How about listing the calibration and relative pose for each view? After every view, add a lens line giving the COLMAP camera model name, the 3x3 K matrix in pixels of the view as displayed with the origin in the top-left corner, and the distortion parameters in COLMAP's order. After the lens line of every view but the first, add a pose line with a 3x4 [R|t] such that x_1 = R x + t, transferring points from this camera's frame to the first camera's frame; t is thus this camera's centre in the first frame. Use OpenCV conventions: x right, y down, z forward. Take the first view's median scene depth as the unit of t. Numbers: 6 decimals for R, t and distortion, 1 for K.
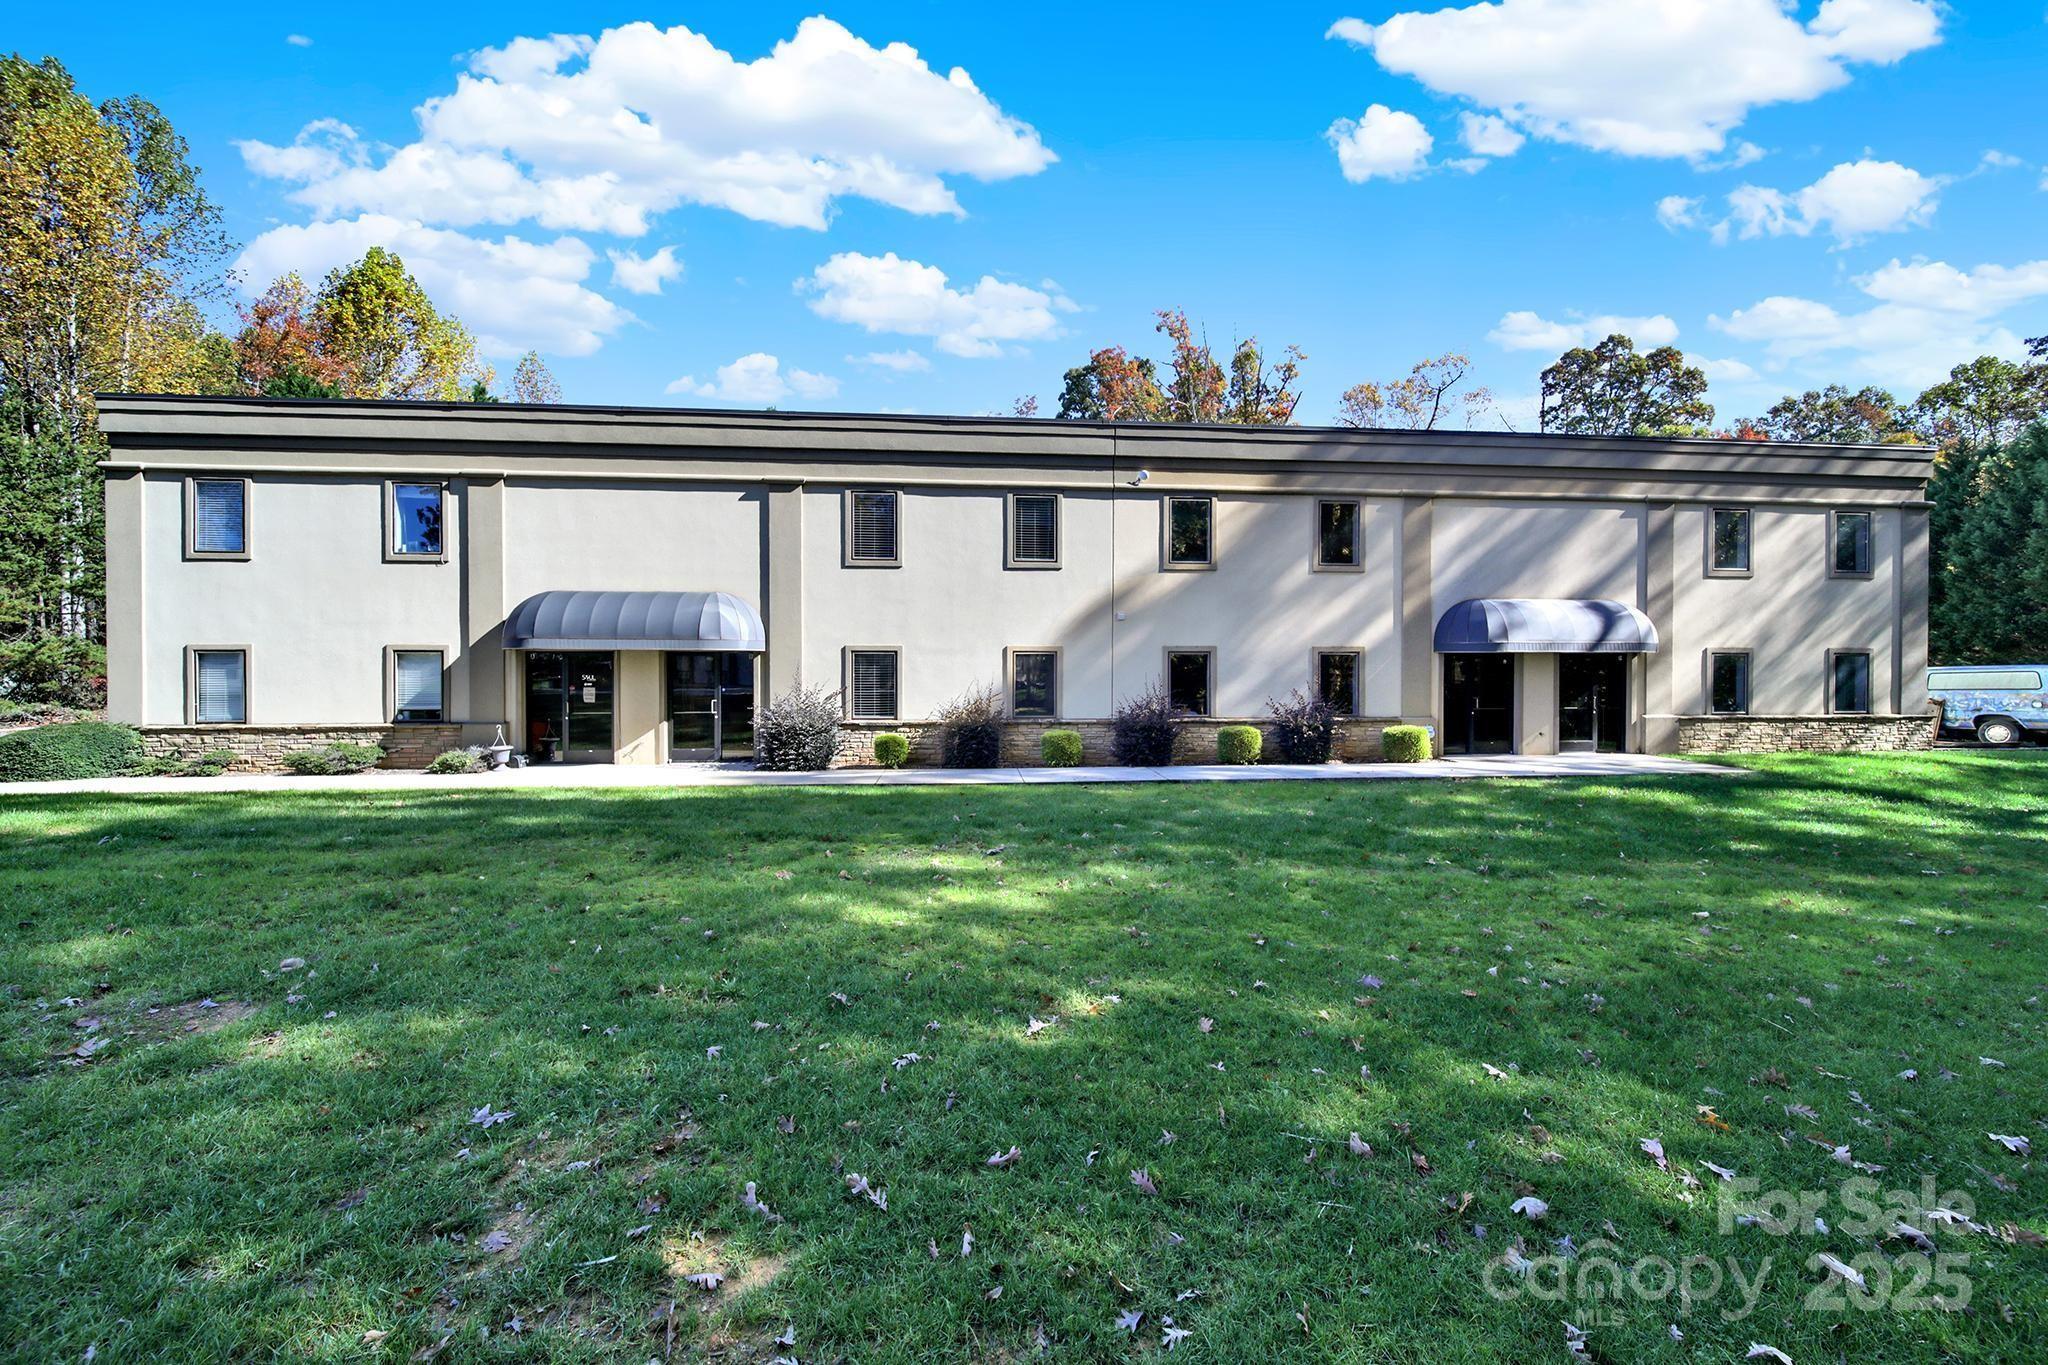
lens RADIAL K [[704.3, 0, 984.2], [0, 704.3, 675.7], [0, 0, 1]] dist [-0.005321, -0.000047]
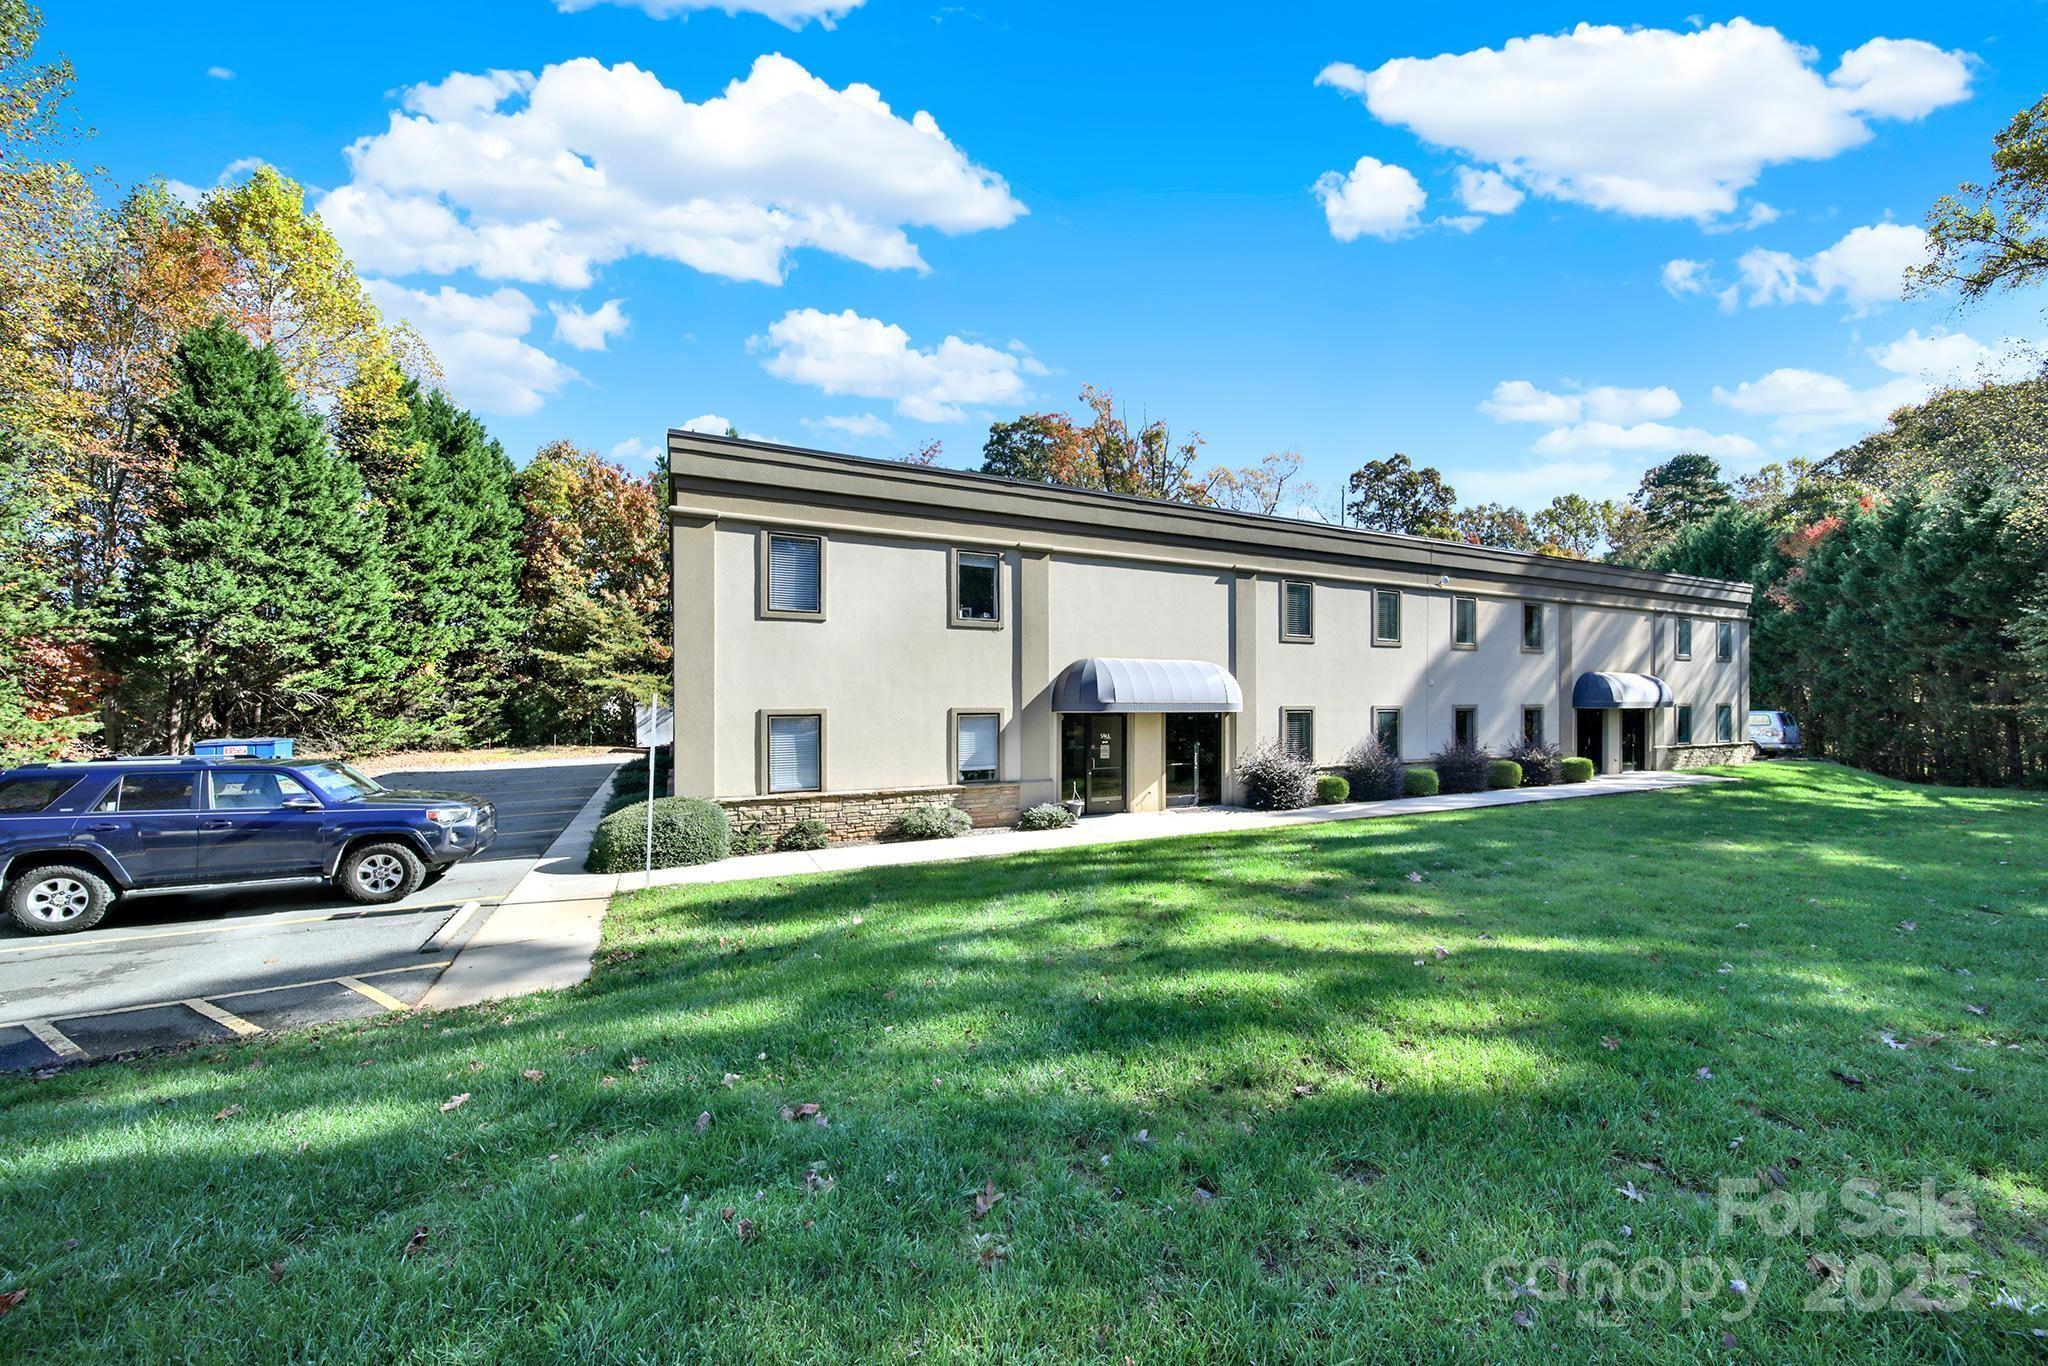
lens RADIAL K [[721.5, 0, 995.3], [0, 721.5, 703.4], [0, 0, 1]] dist [-0.006817, 0.000018]
pose [[0.938403, -0.003268, 0.345528, -1.110126], [0.006792, 0.999937, -0.008989, -0.039106], [-0.345477, 0.010783, 0.938365, -0.006988]]
